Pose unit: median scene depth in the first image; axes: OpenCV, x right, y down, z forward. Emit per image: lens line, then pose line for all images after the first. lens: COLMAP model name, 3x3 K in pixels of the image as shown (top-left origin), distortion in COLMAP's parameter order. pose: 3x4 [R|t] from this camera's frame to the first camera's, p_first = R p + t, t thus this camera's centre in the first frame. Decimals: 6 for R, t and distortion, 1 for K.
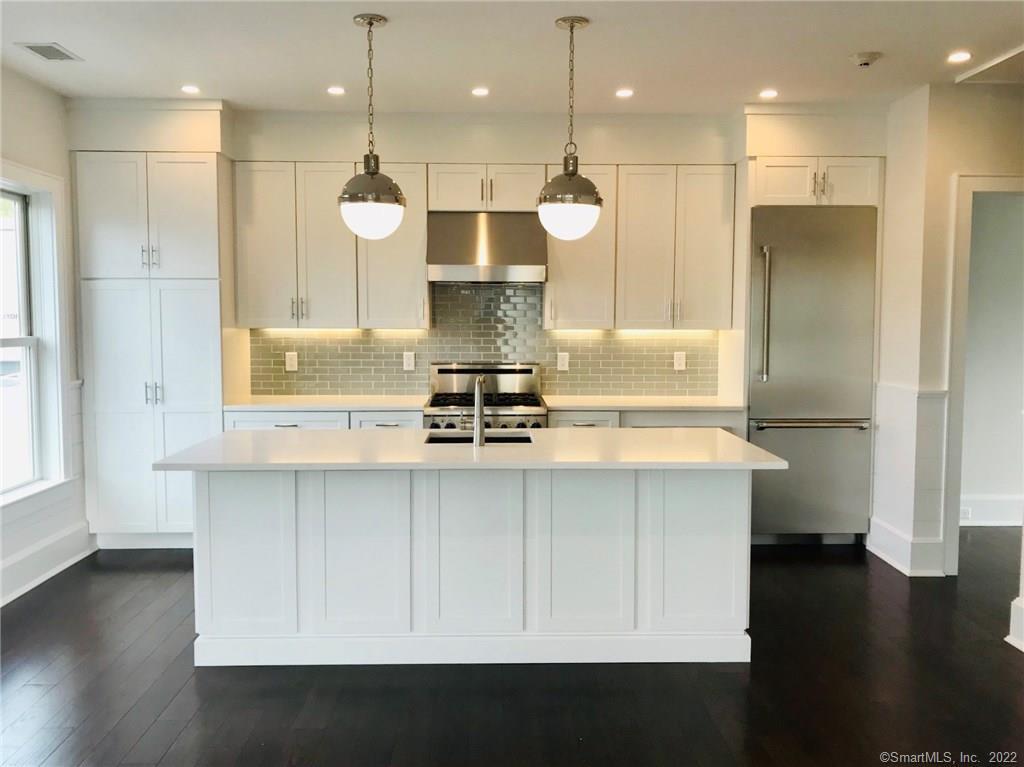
lens RADIAL K [[880.2, 0, 505.6], [0, 880.2, 367.5], [0, 0, 1]] dist [0.033860, -0.040424]
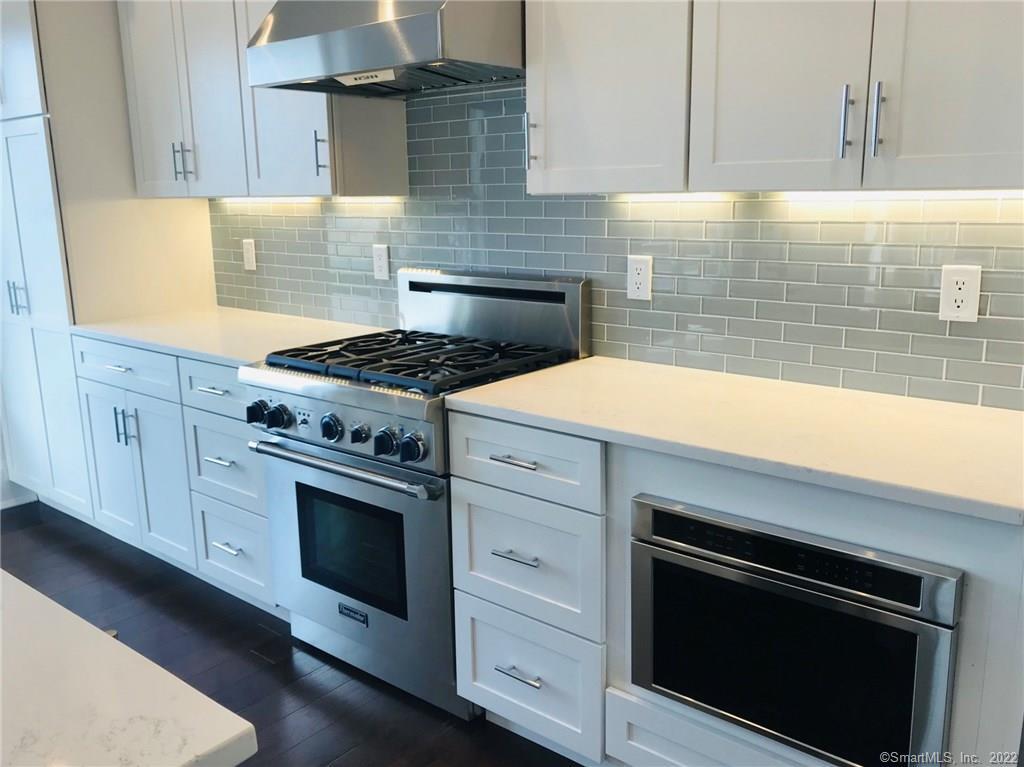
lens RADIAL K [[880.2, 0, 505.6], [0, 880.2, 369.0], [0, 0, 1]] dist [0.033860, -0.040424]
pose [[0.746192, 0.118538, -0.655092, 0.291745], [-0.023746, 0.988133, 0.151753, -0.025297], [0.665307, -0.097681, 0.740152, 0.667250]]
